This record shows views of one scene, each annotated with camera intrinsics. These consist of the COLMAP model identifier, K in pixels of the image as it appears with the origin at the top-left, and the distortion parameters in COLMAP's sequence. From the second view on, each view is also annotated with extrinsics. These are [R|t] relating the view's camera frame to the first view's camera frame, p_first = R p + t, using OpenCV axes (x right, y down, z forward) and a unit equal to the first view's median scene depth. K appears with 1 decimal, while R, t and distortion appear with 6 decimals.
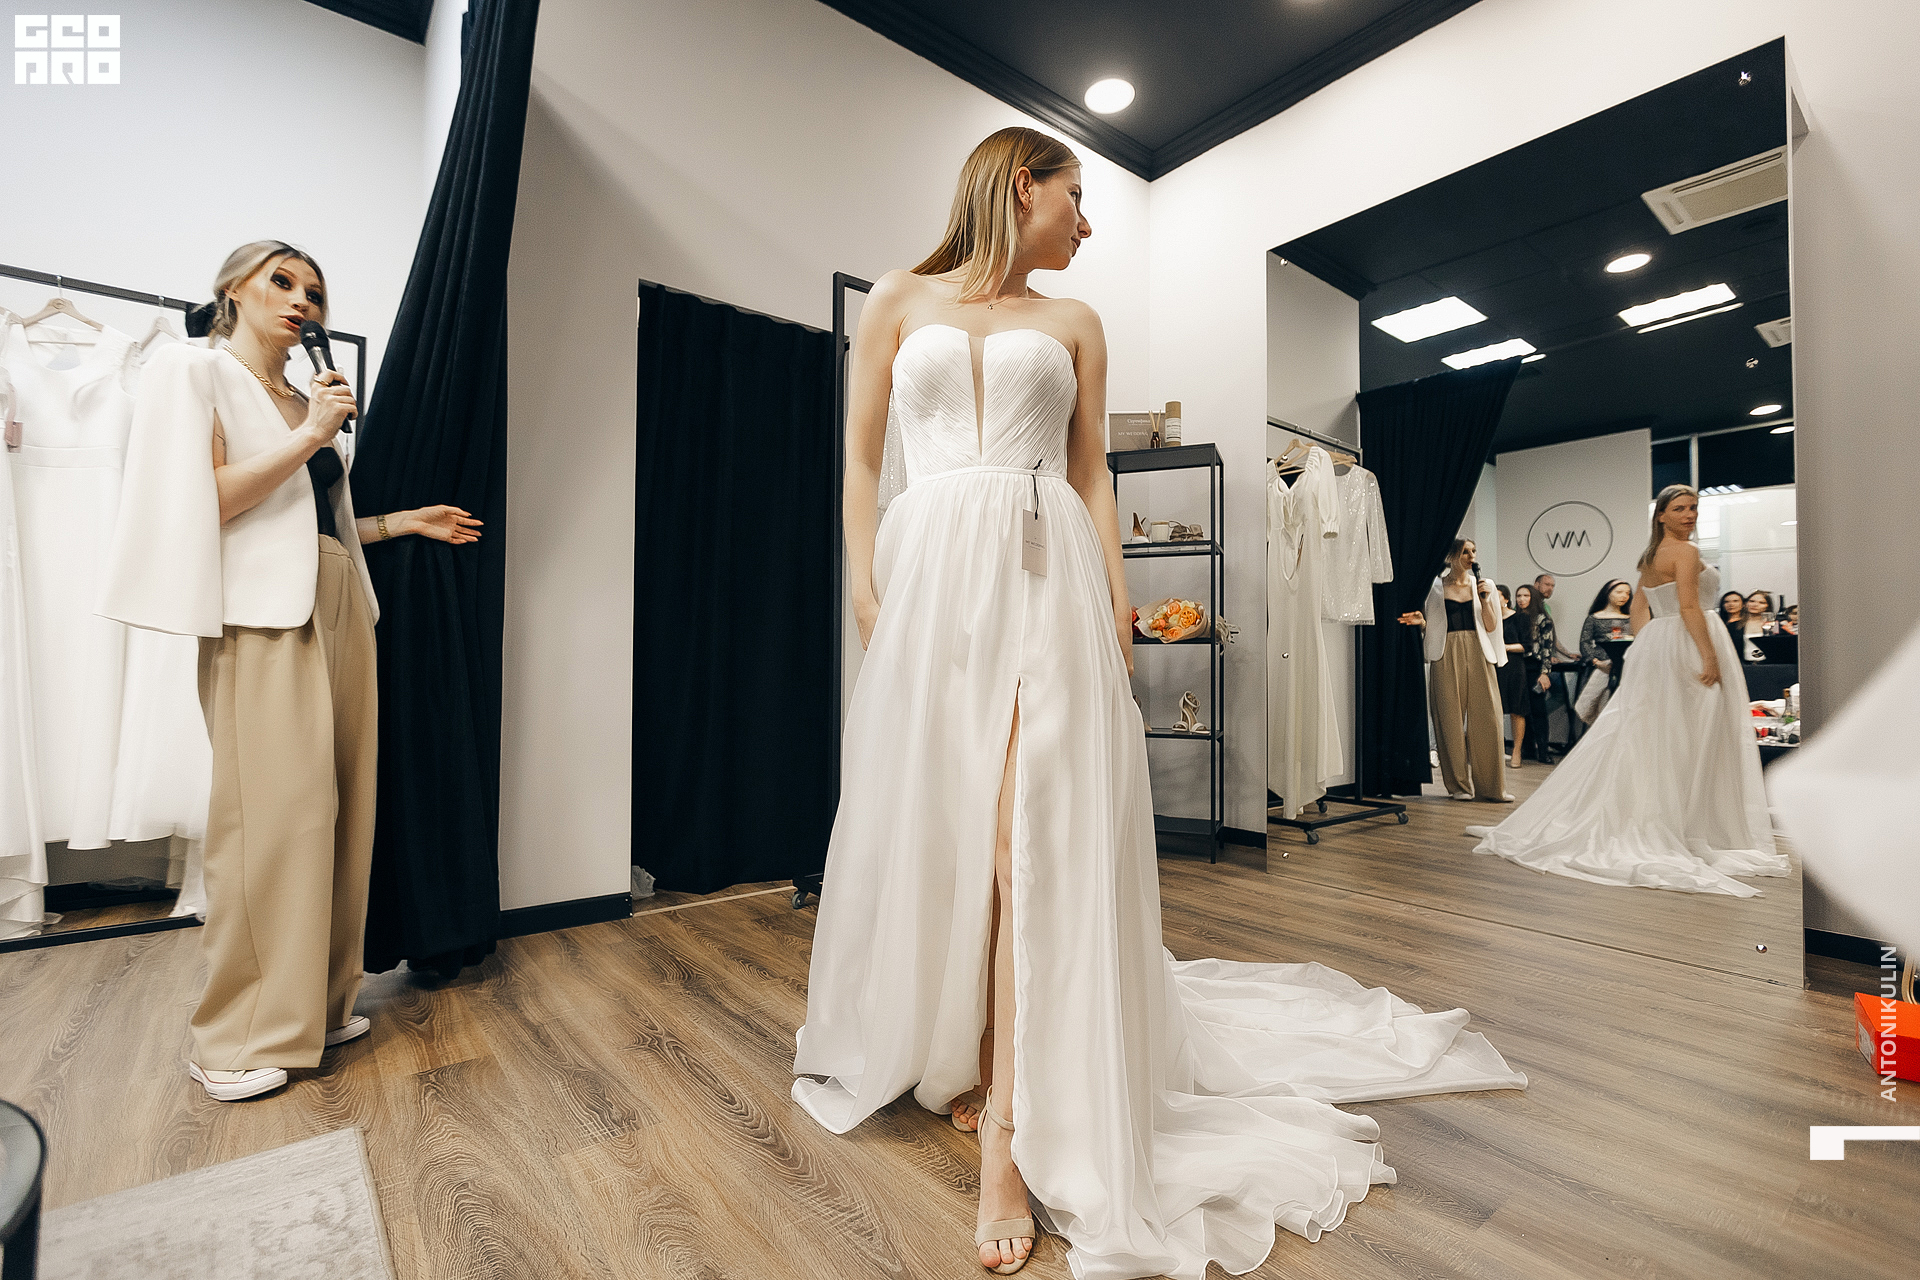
lens RADIAL K [[855.8, 0, 957.4], [0, 855.8, 648.8], [0, 0, 1]] dist [0.004884, -0.000167]
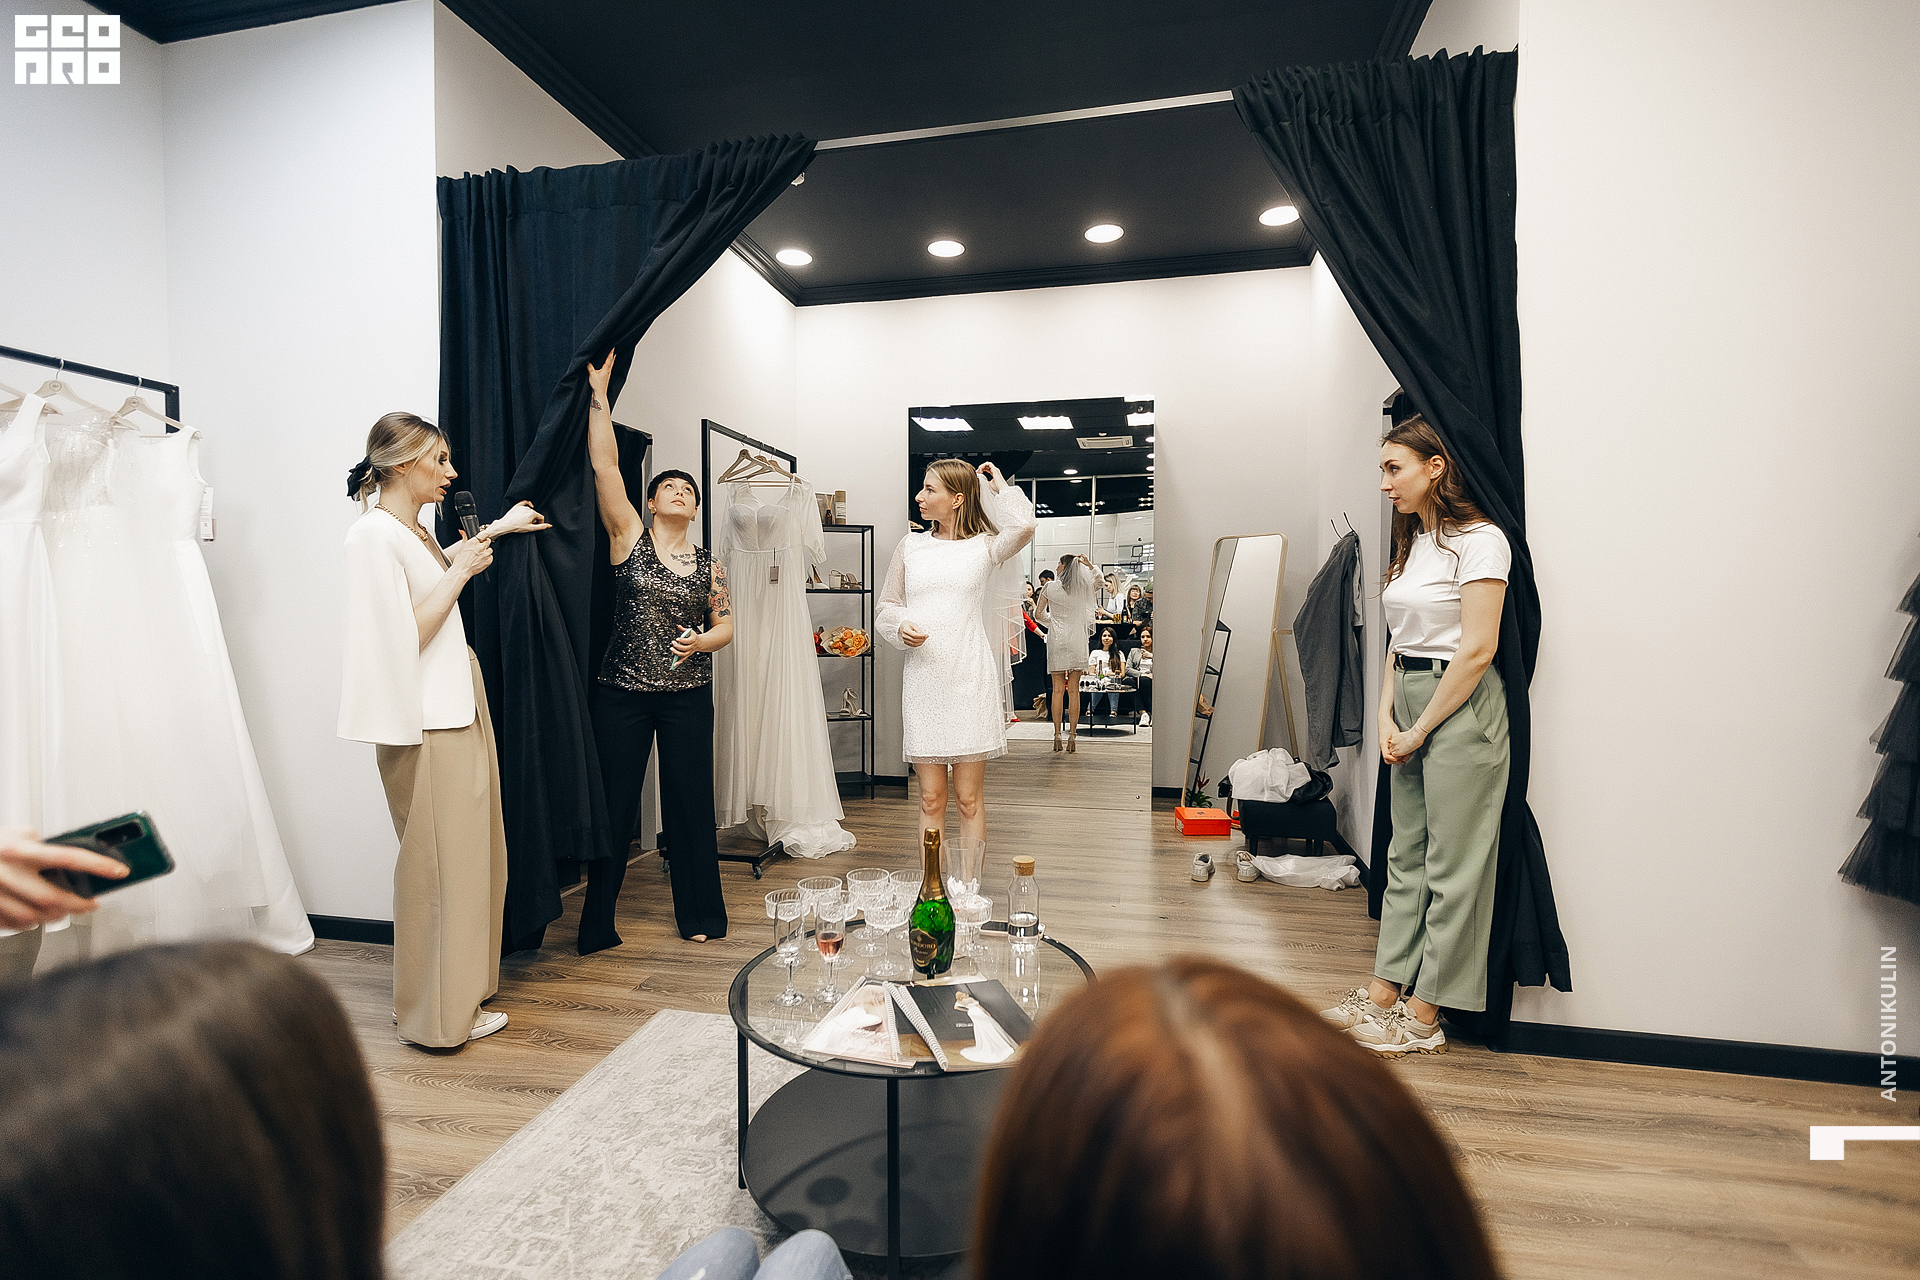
lens RADIAL K [[900.0, 0, 965.2], [0, 900.0, 634.5], [0, 0, 1]] dist [0.003445, -0.003045]
pose [[0.773114, -0.007413, 0.634224, -0.499278], [-0.020587, 0.999112, 0.036772, -0.092558], [-0.633933, -0.041486, 0.772274, -0.297638]]
